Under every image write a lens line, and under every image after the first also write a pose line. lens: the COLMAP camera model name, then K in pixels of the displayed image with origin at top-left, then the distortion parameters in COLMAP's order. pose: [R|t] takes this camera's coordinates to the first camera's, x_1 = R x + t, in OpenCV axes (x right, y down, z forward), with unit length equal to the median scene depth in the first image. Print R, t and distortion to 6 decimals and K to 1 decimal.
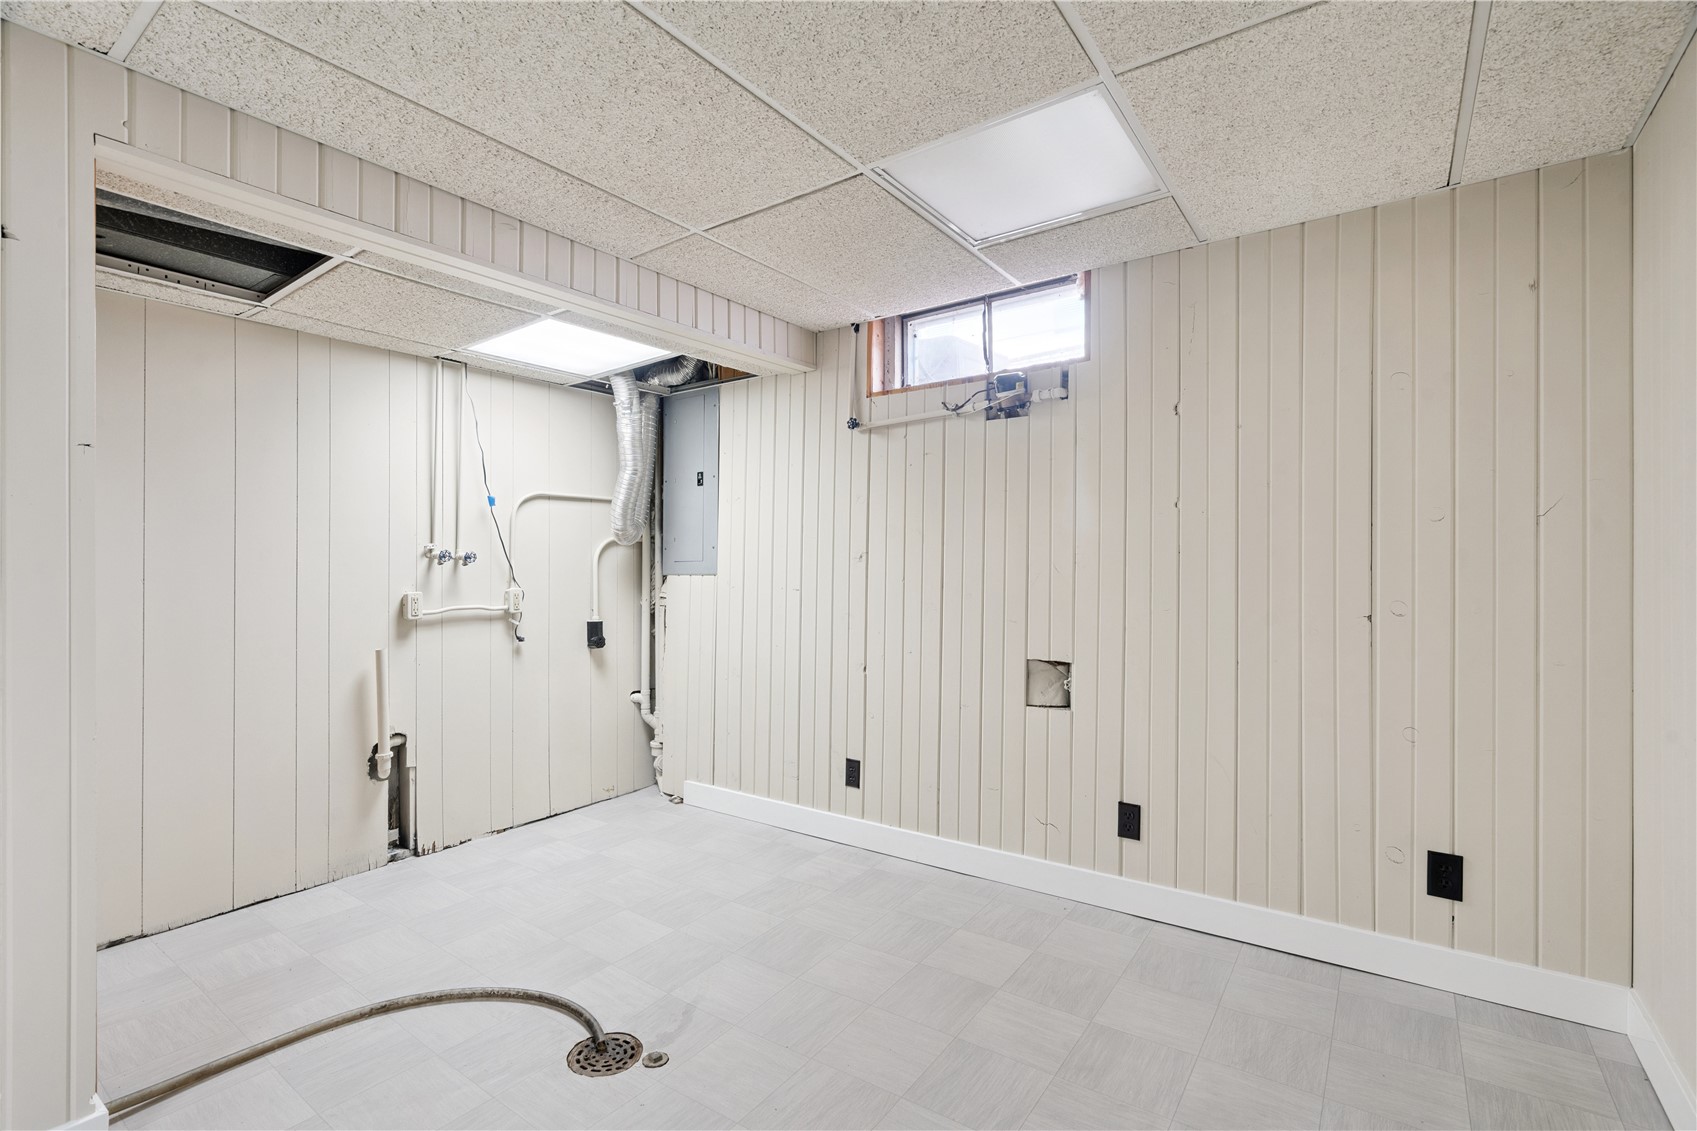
lens RADIAL K [[771.4, 0, 846.6], [0, 771.4, 576.4], [0, 0, 1]] dist [-0.007276, 0.000813]
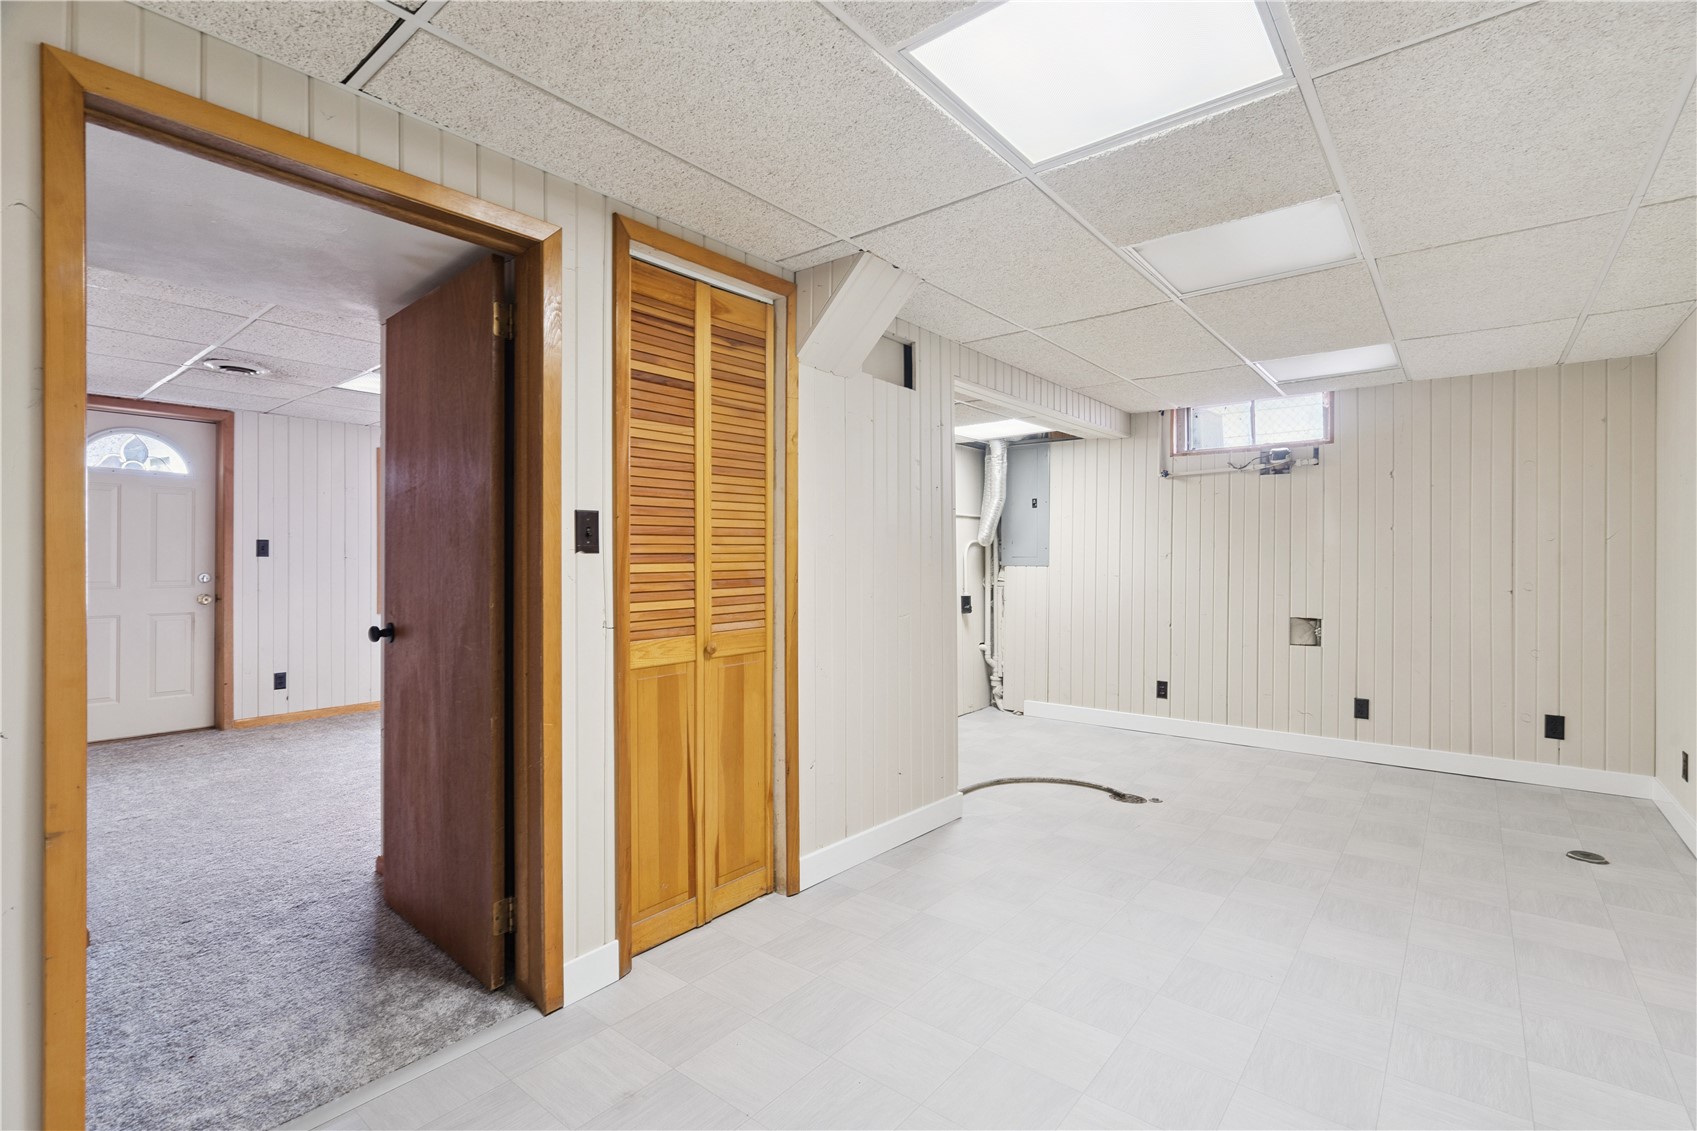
lens RADIAL K [[771.4, 0, 841.3], [0, 771.4, 562.8], [0, 0, 1]] dist [-0.007276, 0.000813]
pose [[0.997911, 0.006405, -0.064287, -0.601311], [-0.006738, 0.999965, -0.004960, 0.002346], [0.064253, 0.005383, 0.997919, -0.703592]]
